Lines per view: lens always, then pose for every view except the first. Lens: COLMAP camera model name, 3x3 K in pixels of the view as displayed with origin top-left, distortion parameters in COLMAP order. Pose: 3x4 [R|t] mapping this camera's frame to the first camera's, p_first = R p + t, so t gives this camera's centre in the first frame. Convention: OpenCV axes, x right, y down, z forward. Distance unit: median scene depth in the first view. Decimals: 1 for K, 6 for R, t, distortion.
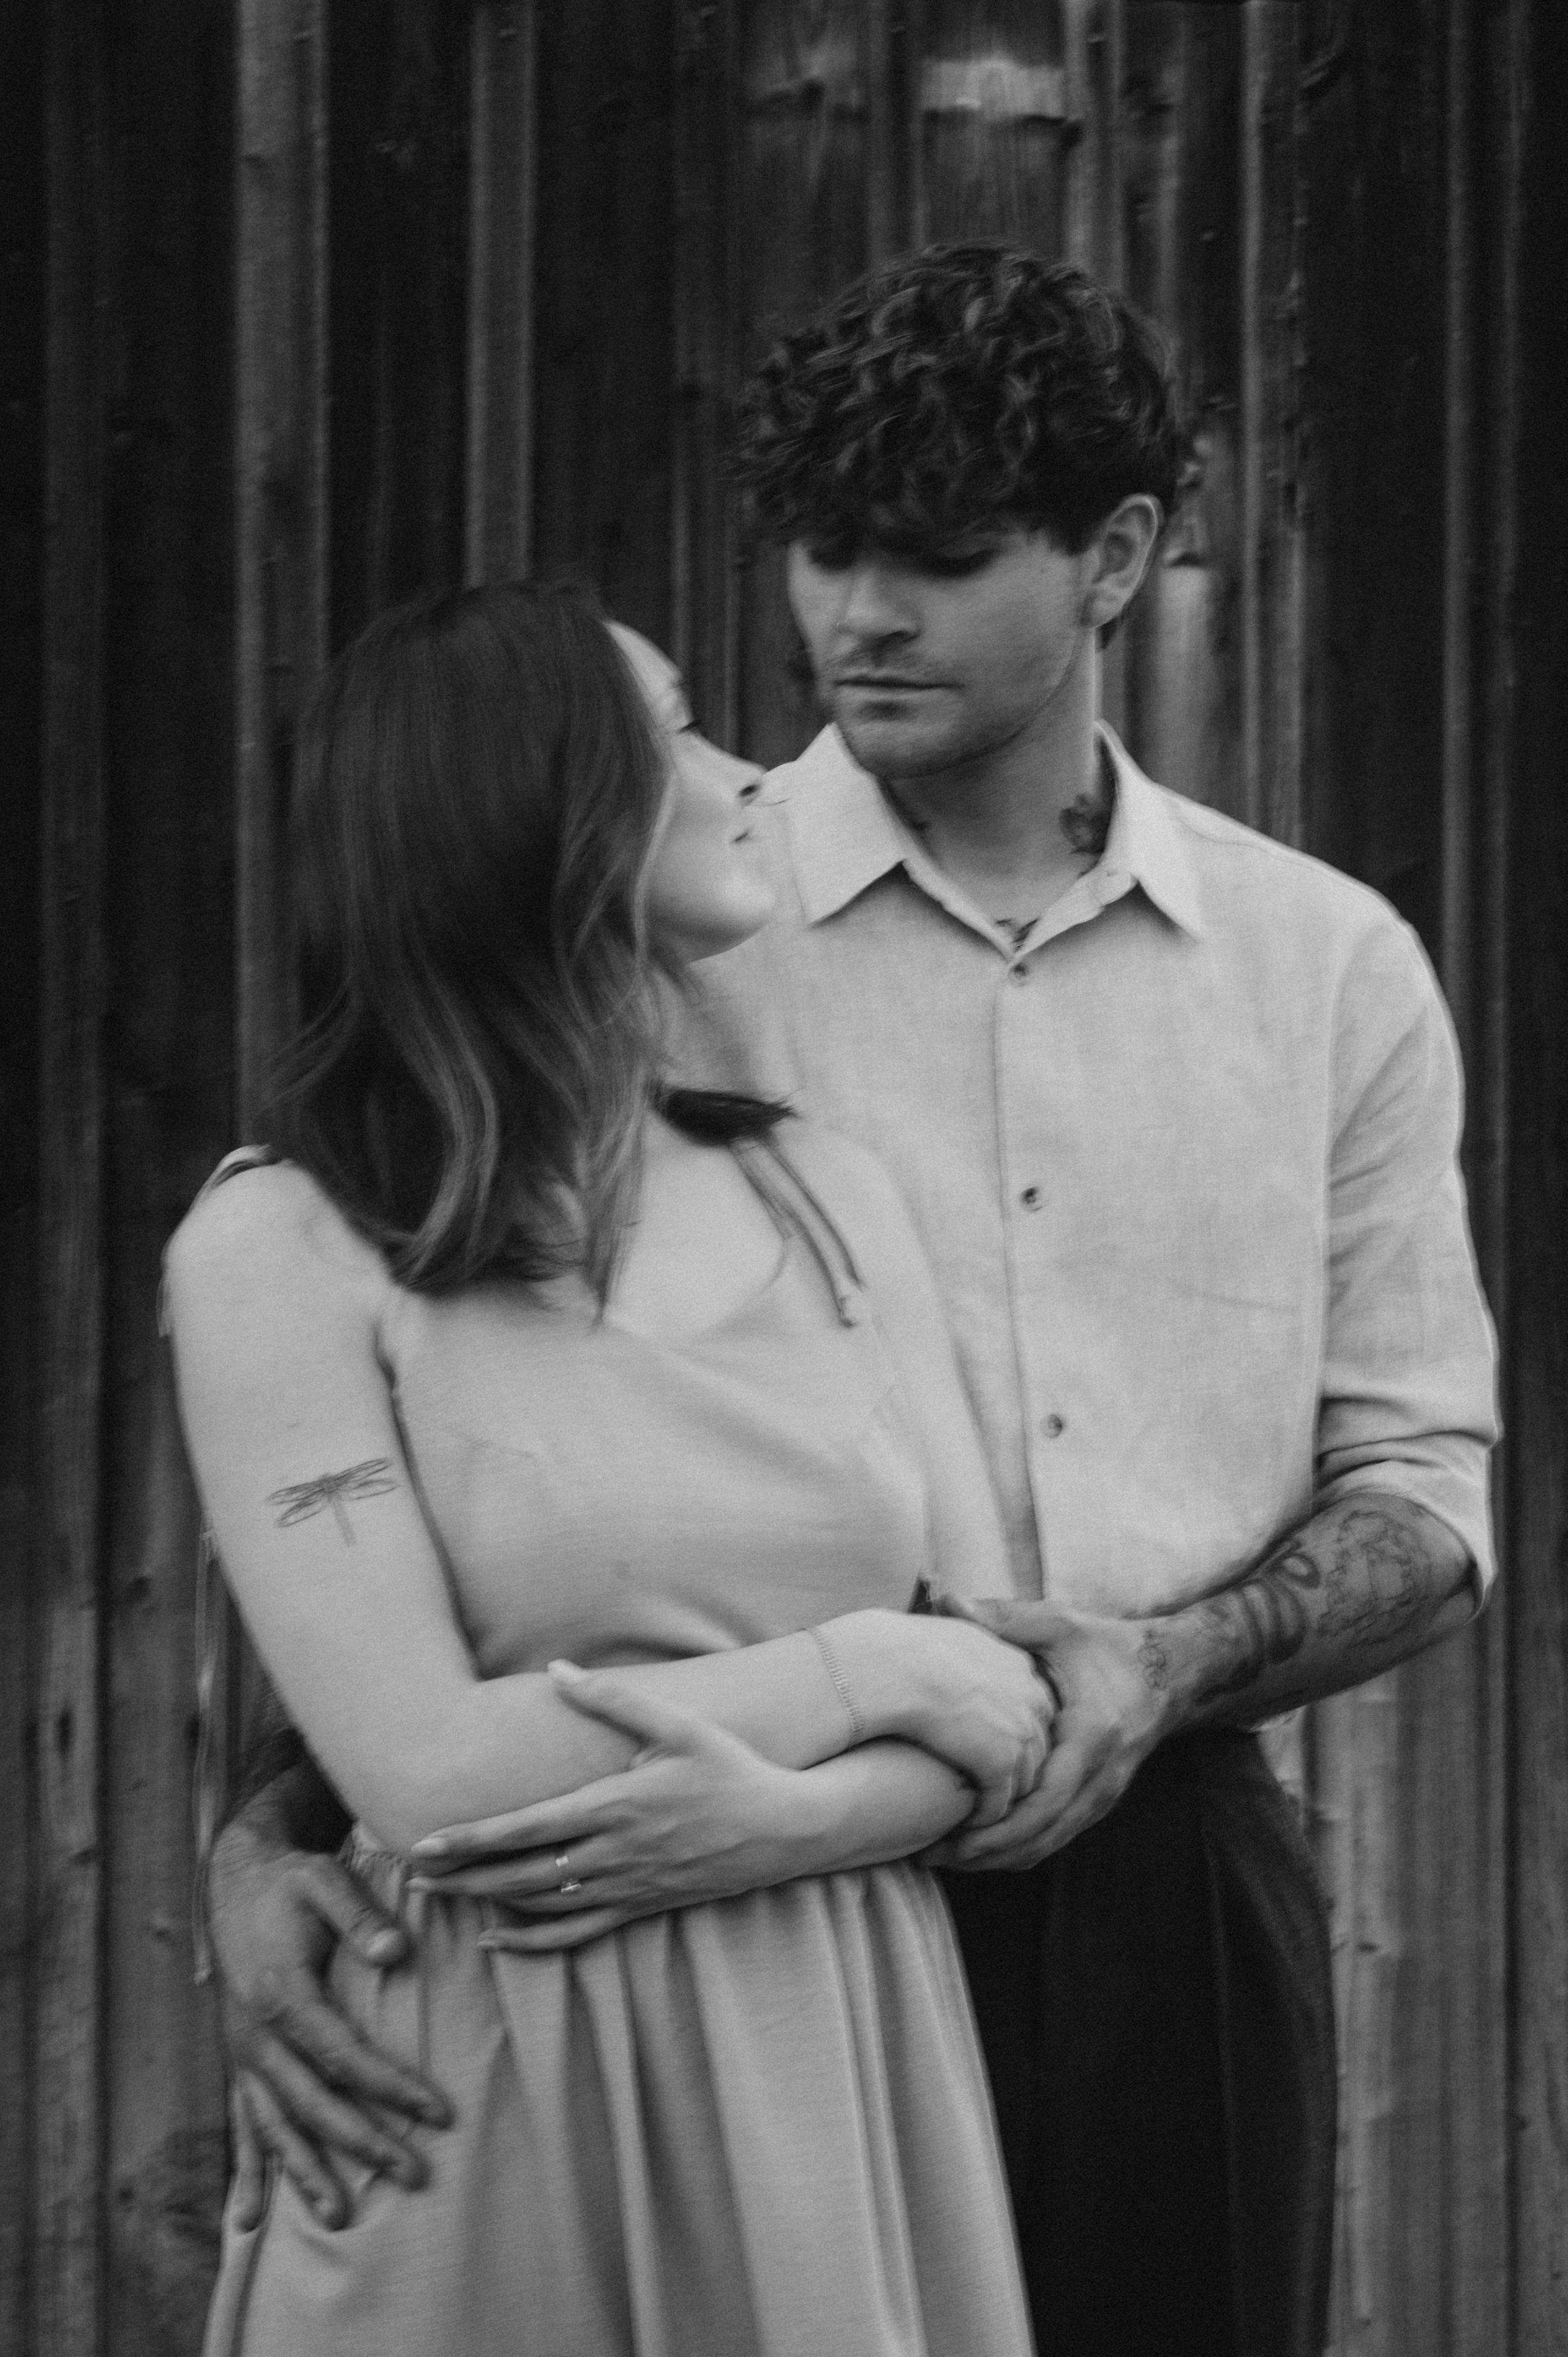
lens RADIAL K [[6009.8, 0, 774.3], [0, 6009.8, 1186.5], [0, 0, 1]] dist [0.115930, 0.000000]
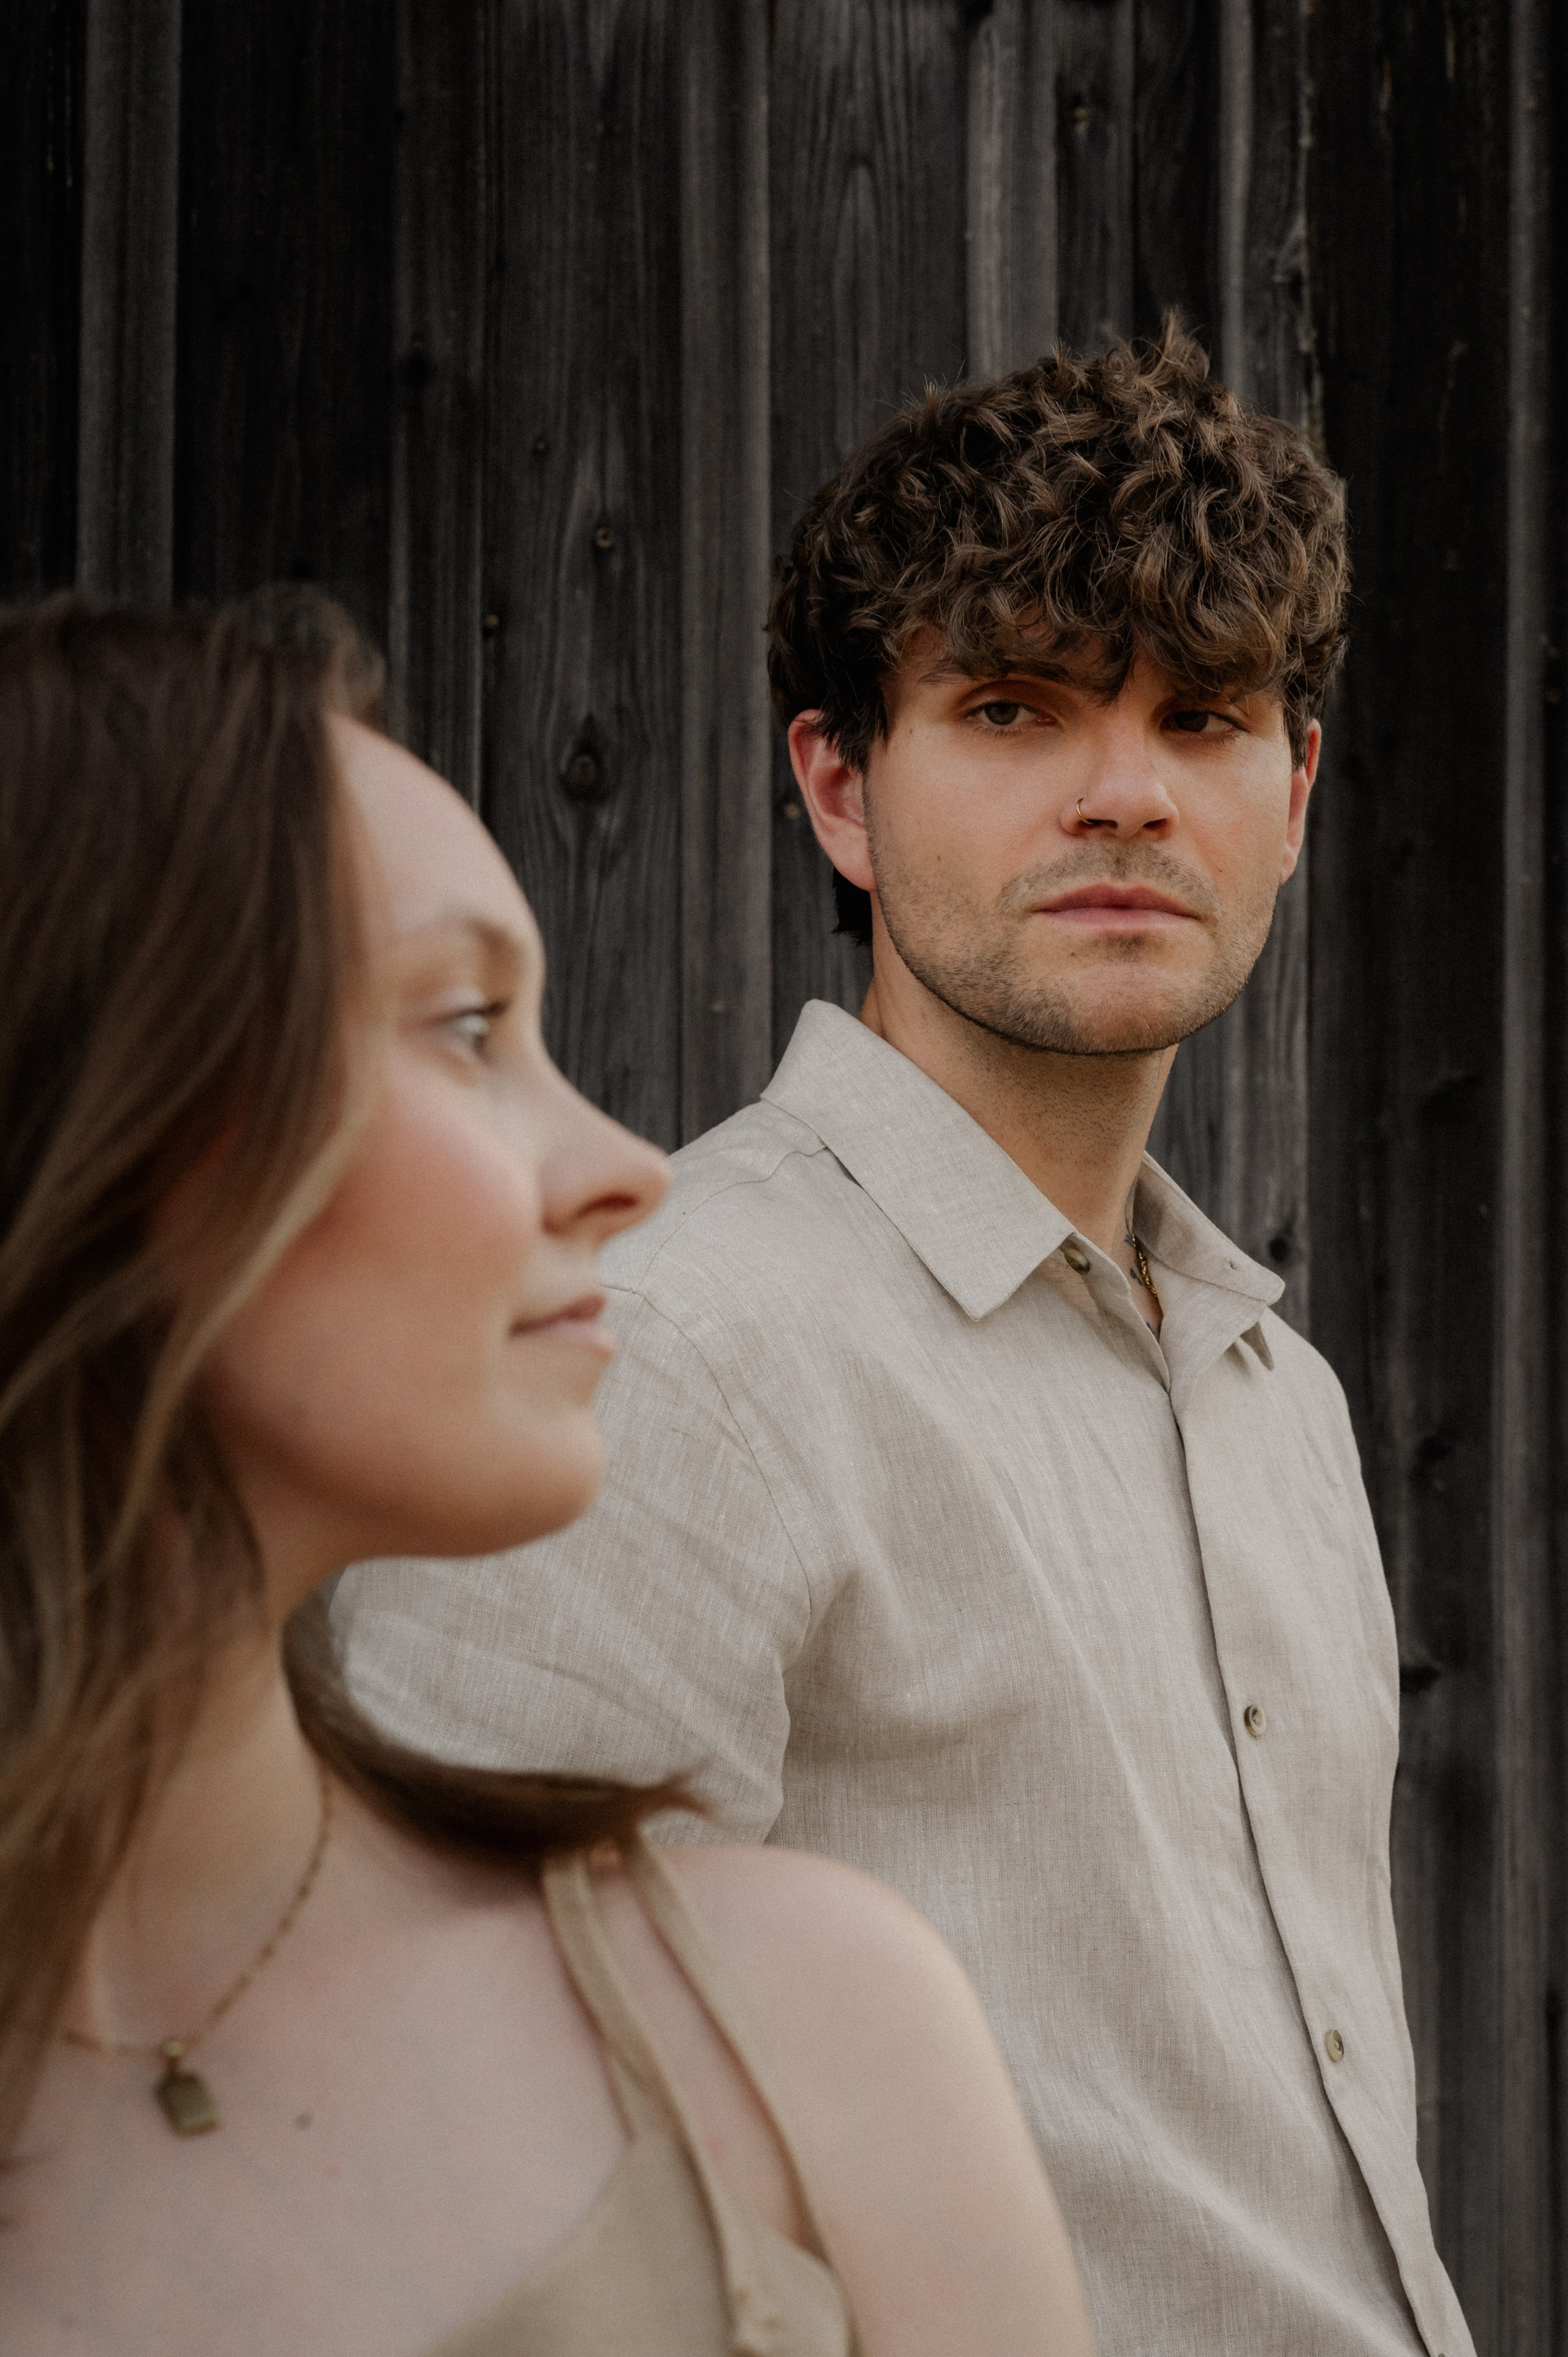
lens RADIAL K [[6010.6, 0, 787.6], [0, 6010.6, 1184.5], [0, 0, 1]] dist [0.115930, 0.000000]
pose [[0.998809, 0.006030, 0.048424, -0.004804], [-0.005141, 0.999816, -0.018479, -0.030386], [-0.048526, 0.018208, 0.998656, 0.344262]]
